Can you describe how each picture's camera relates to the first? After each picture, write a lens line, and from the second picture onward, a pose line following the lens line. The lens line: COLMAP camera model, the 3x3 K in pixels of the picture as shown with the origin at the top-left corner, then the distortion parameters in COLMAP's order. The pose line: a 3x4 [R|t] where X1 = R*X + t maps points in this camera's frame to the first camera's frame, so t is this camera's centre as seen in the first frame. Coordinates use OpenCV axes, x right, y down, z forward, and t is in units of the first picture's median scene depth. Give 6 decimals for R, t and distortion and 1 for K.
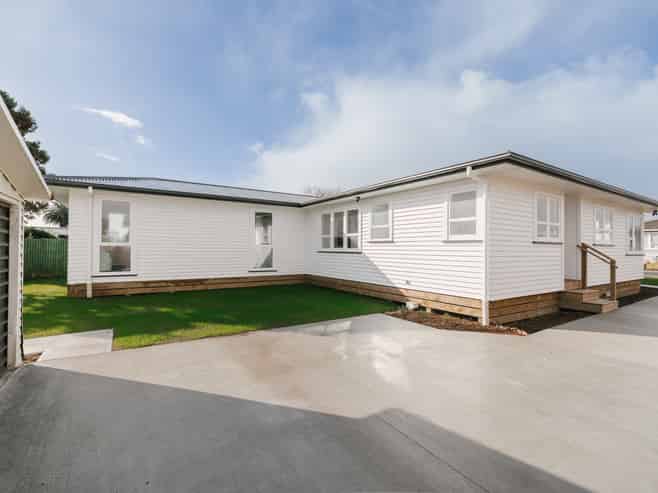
lens RADIAL K [[308.5, 0, 329.0], [0, 308.5, 246.5], [0, 0, 1]] dist [-0.002836, 0.000052]
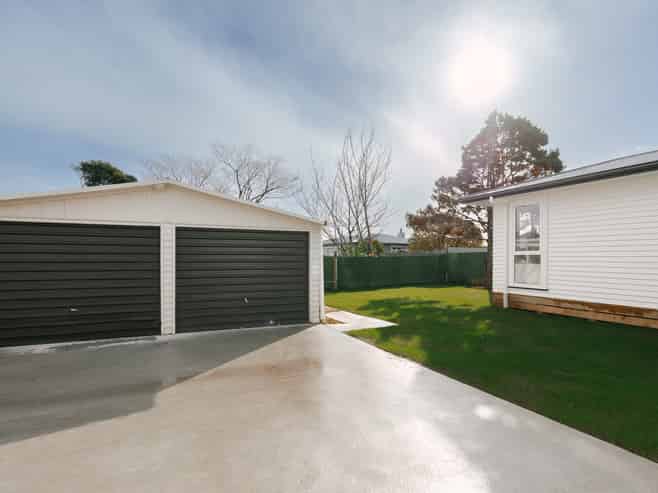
lens RADIAL K [[366.7, 0, 329.0], [0, 366.7, 246.5], [0, 0, 1]] dist [0.000889, -0.000041]
pose [[-0.141552, -0.038090, -0.989198, 0.423088], [0.002096, 0.999246, -0.038777, 0.013320], [0.989929, -0.007562, -0.141366, 0.554704]]
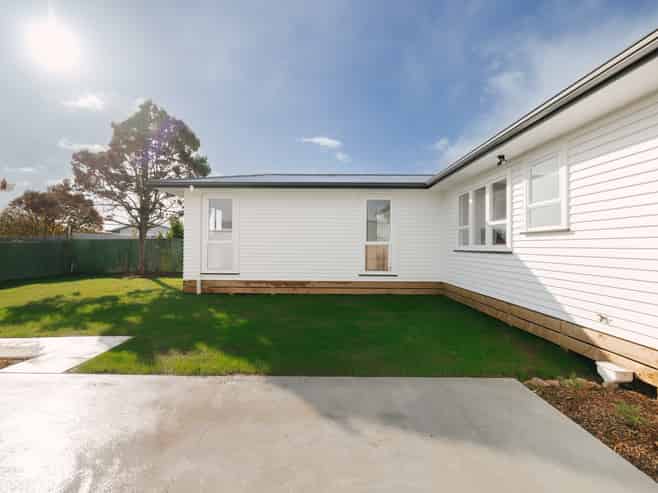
lens RADIAL K [[308.5, 0, 329.0], [0, 308.5, 246.5], [0, 0, 1]] dist [-0.002836, 0.000052]
pose [[0.837601, -0.003312, -0.546273, 0.139685], [0.002825, 0.999995, -0.001731, 0.008853], [0.546276, -0.000093, 0.837605, 0.338546]]
